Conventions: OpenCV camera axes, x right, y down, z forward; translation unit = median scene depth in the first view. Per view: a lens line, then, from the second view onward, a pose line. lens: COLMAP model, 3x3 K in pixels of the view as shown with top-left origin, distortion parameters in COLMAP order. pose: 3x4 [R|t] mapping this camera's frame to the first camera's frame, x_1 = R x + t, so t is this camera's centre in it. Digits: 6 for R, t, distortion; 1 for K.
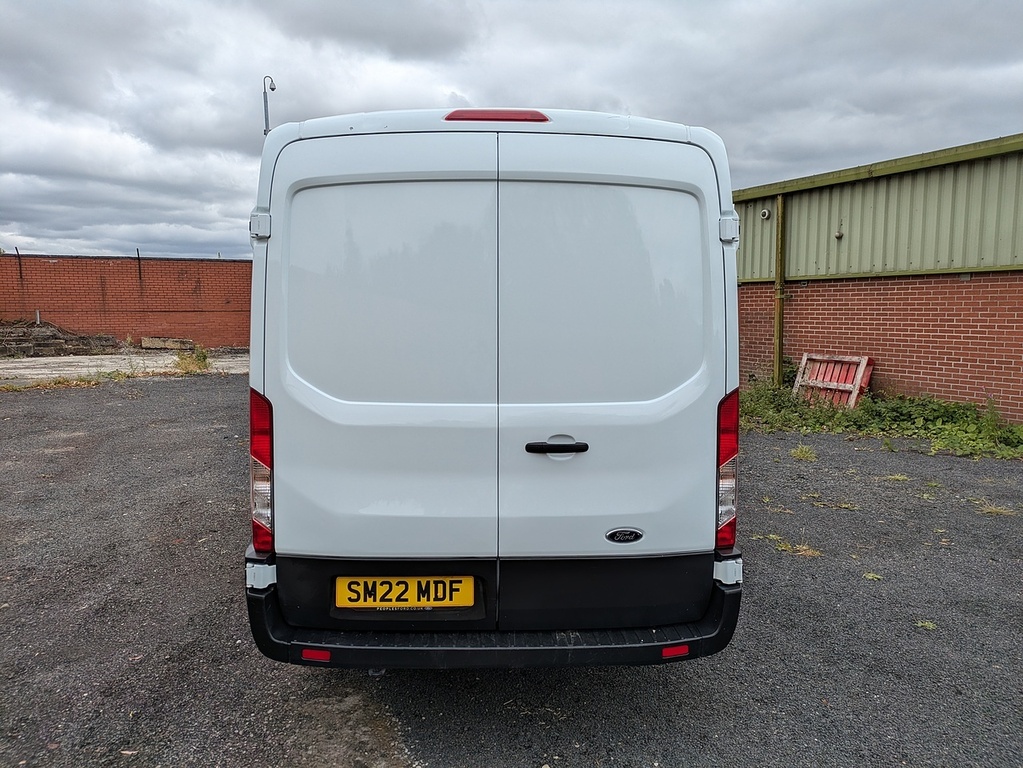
lens RADIAL K [[760.7, 0, 502.1], [0, 760.7, 385.5], [0, 0, 1]] dist [0.002916, 0.000133]
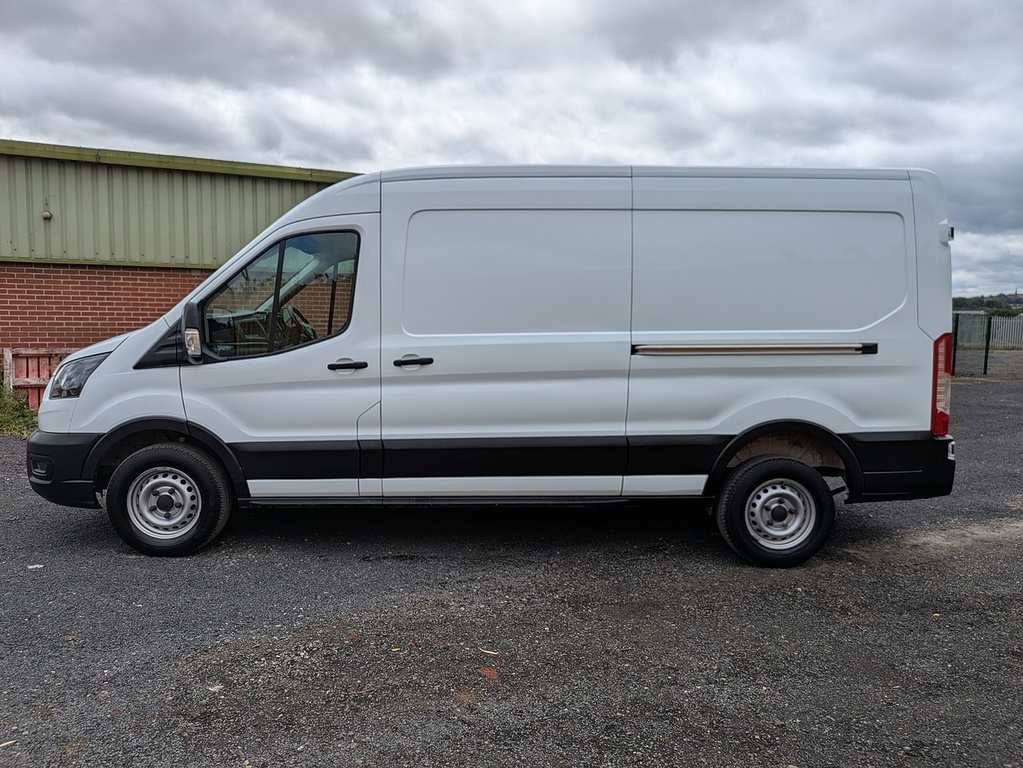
lens RADIAL K [[760.7, 0, 502.1], [0, 760.7, 385.5], [0, 0, 1]] dist [0.002916, 0.000133]
pose [[0.004240, -0.089986, 0.995934, -0.513083], [0.088089, 0.992105, 0.089265, -0.032496], [-0.996104, 0.087352, 0.012133, 0.504662]]
